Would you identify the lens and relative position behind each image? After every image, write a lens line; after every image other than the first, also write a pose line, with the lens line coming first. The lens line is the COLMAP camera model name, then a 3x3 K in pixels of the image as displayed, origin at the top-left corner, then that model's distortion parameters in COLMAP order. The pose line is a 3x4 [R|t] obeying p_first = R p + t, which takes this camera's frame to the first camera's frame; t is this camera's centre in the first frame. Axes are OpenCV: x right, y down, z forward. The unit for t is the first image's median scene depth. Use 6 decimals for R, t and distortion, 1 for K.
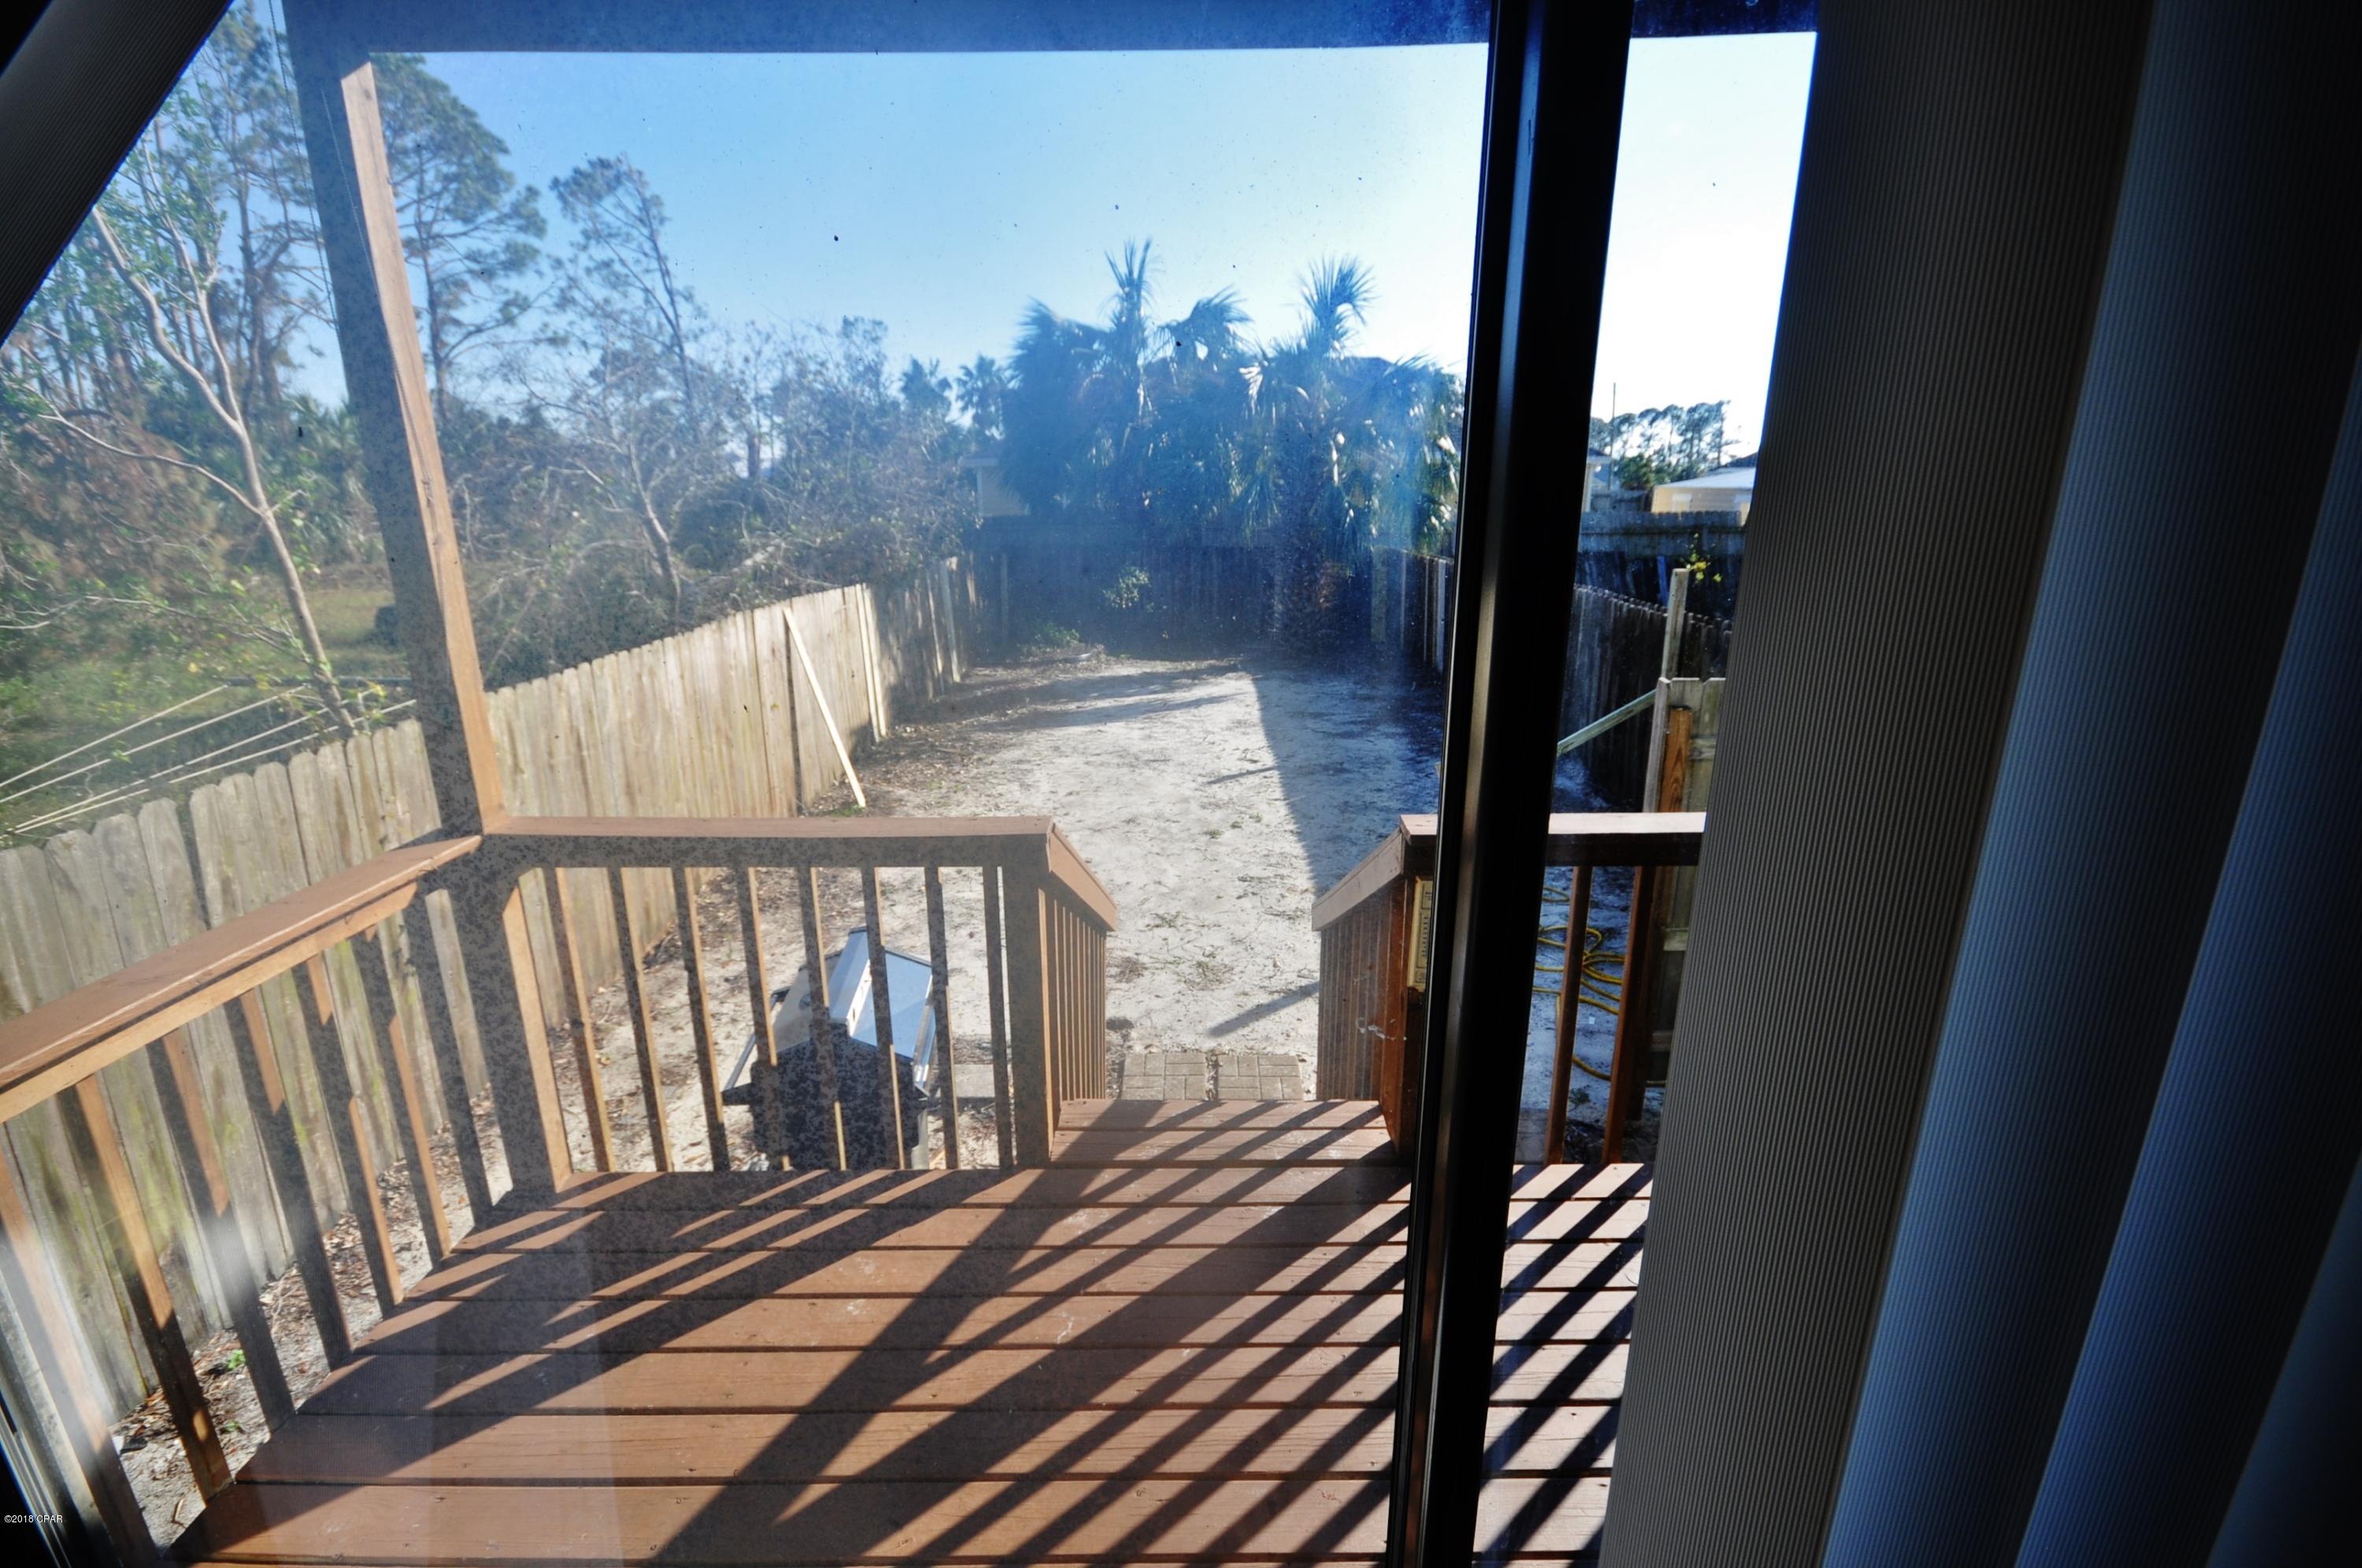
lens RADIAL K [[1050.5, 0, 1060.8], [0, 1050.5, 783.9], [0, 0, 1]] dist [-0.000324, -0.000120]
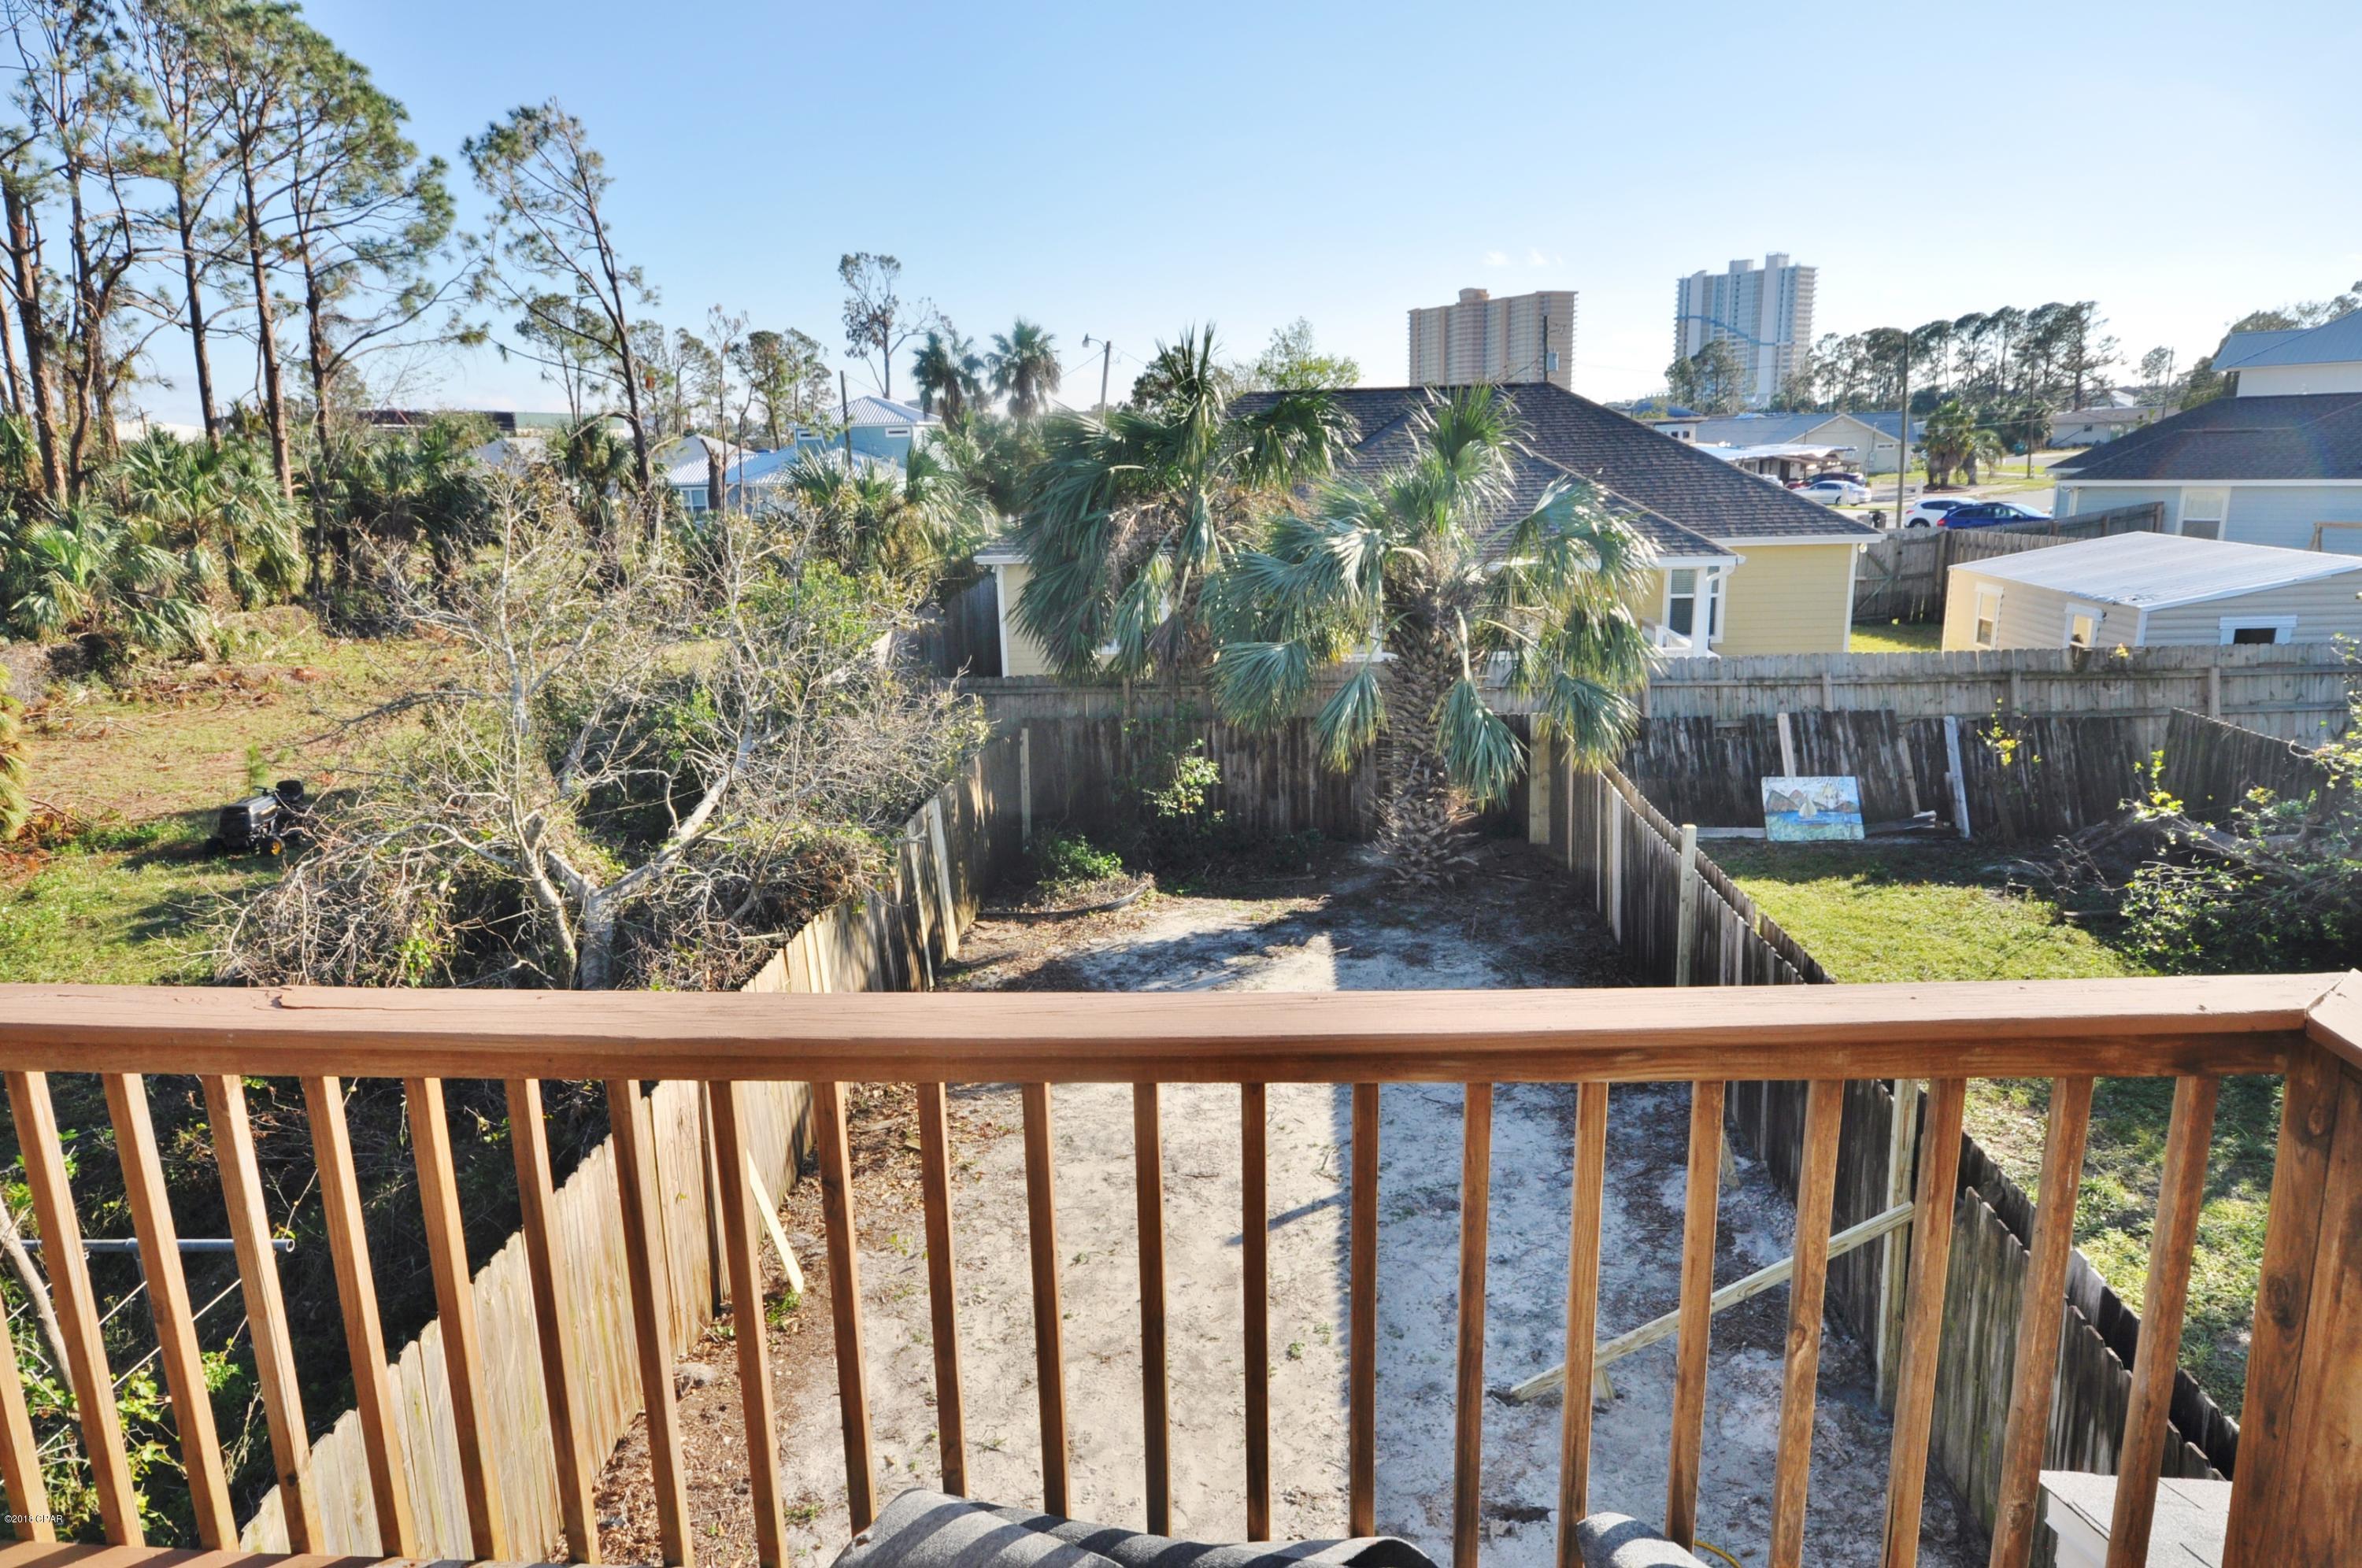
lens RADIAL K [[1455.0, 0, 1116.5], [0, 1455.0, 386.9], [0, 0, 1]] dist [-0.033782, 0.089833]
pose [[0.996985, -0.010802, -0.076844, 0.075883], [0.008515, 0.999513, -0.030021, -0.353449], [0.077131, 0.029276, 0.996591, -0.023663]]
